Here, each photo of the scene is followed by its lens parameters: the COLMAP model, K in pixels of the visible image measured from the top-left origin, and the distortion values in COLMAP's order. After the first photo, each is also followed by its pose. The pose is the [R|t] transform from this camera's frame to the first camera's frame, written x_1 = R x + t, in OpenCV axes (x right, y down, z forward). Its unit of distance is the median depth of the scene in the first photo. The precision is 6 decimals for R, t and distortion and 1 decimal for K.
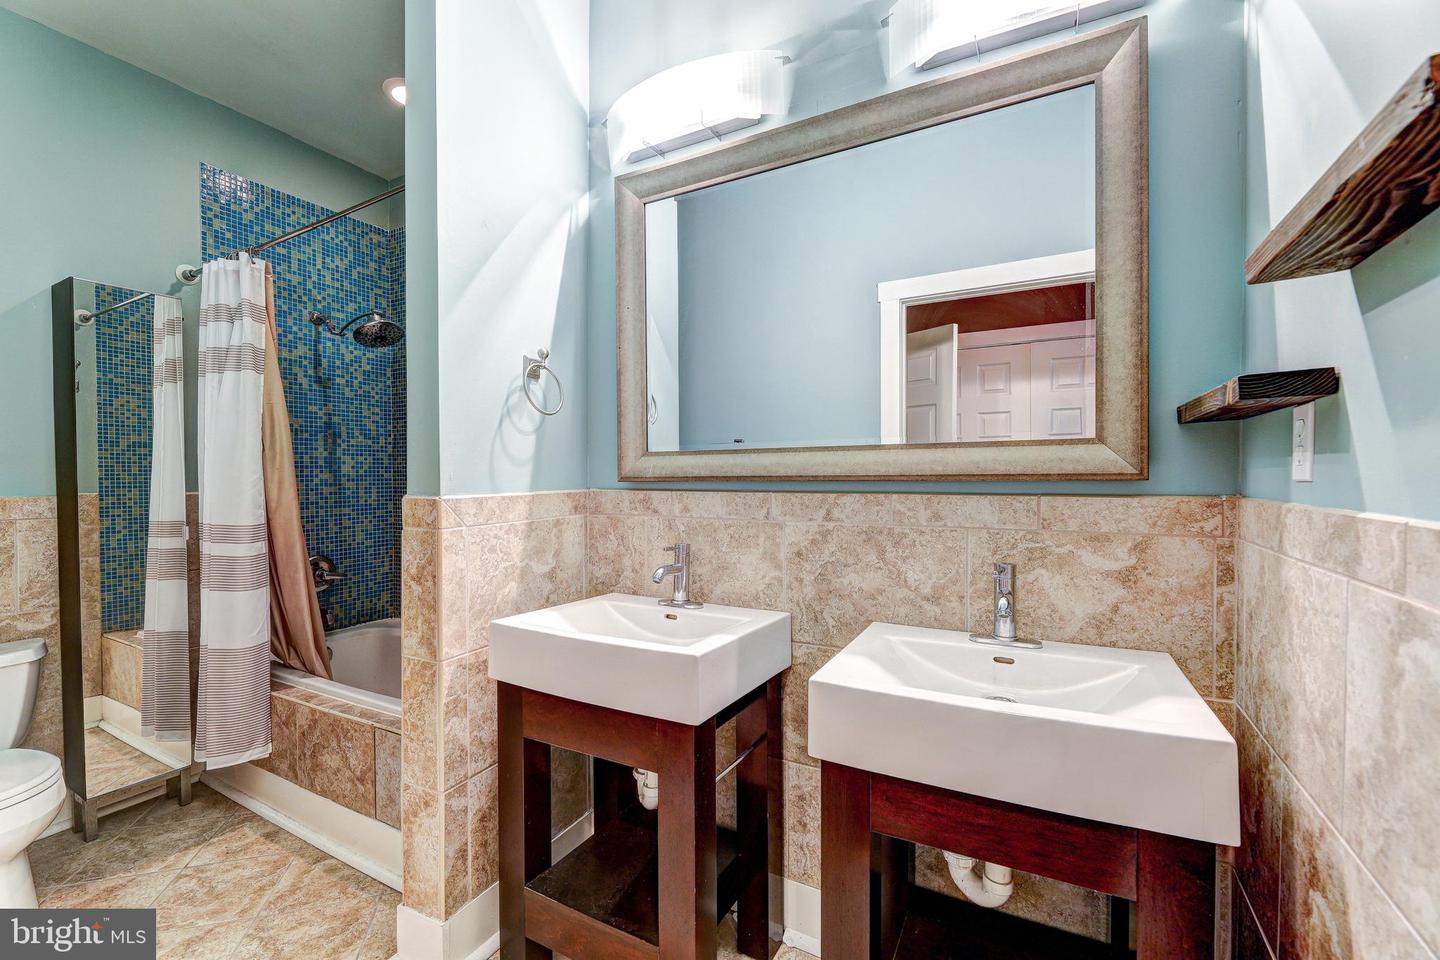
lens RADIAL K [[607.8, 0, 715.2], [0, 607.8, 483.4], [0, 0, 1]] dist [0.002011, -0.001523]
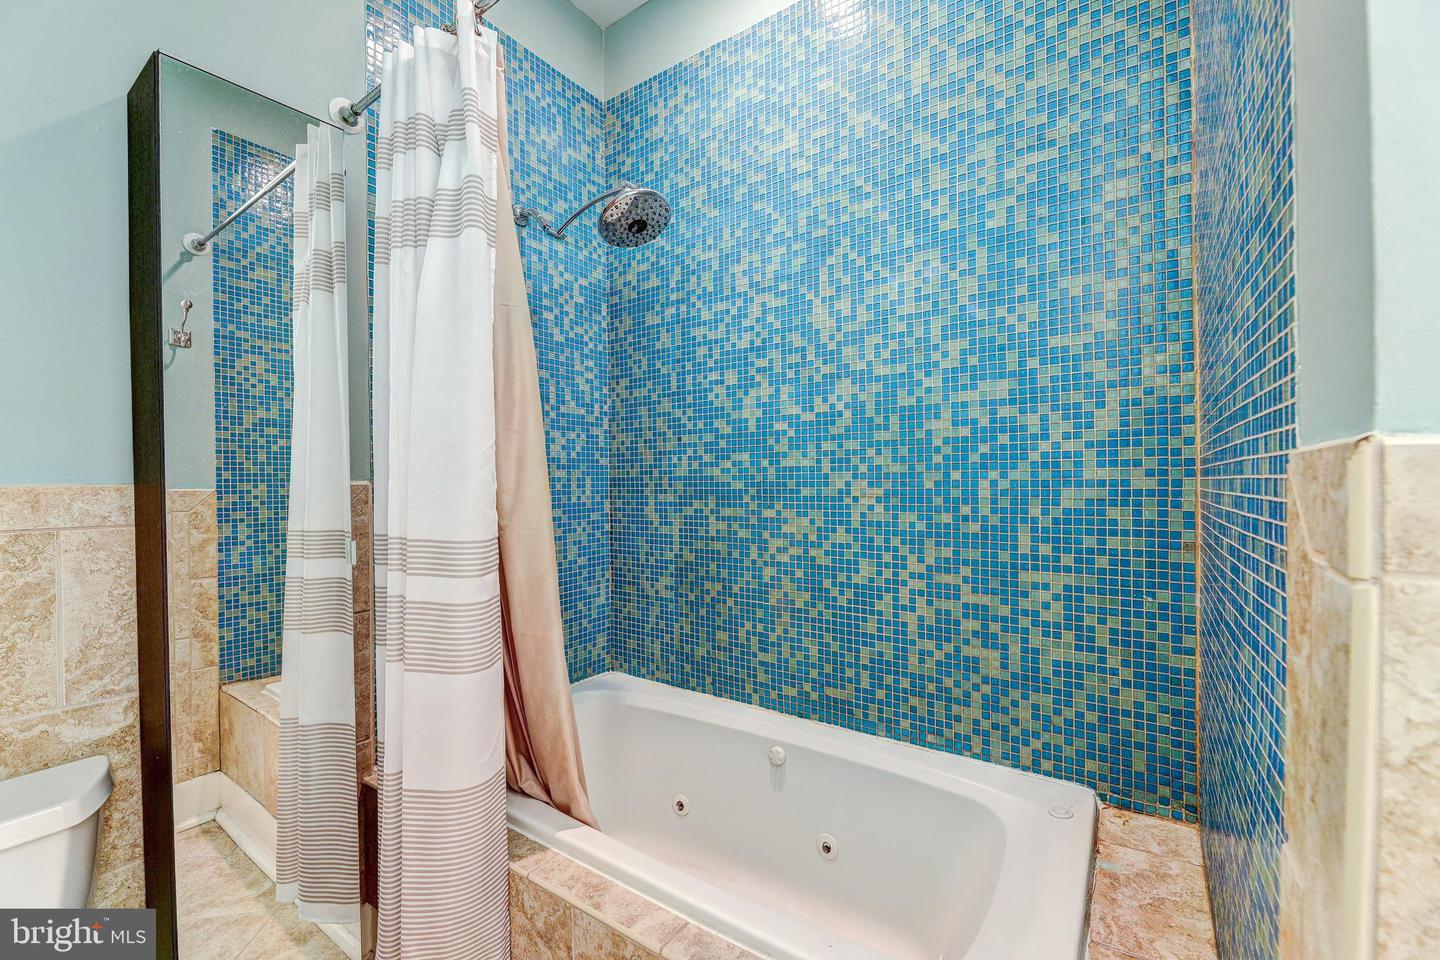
lens RADIAL K [[607.8, 0, 725.8], [0, 607.8, 483.1], [0, 0, 1]] dist [0.002011, -0.001523]
pose [[0.994522, -0.006277, -0.104337, -0.369304], [0.005546, 0.999958, -0.007287, 0.019147], [0.104379, 0.006668, 0.994515, 0.378165]]
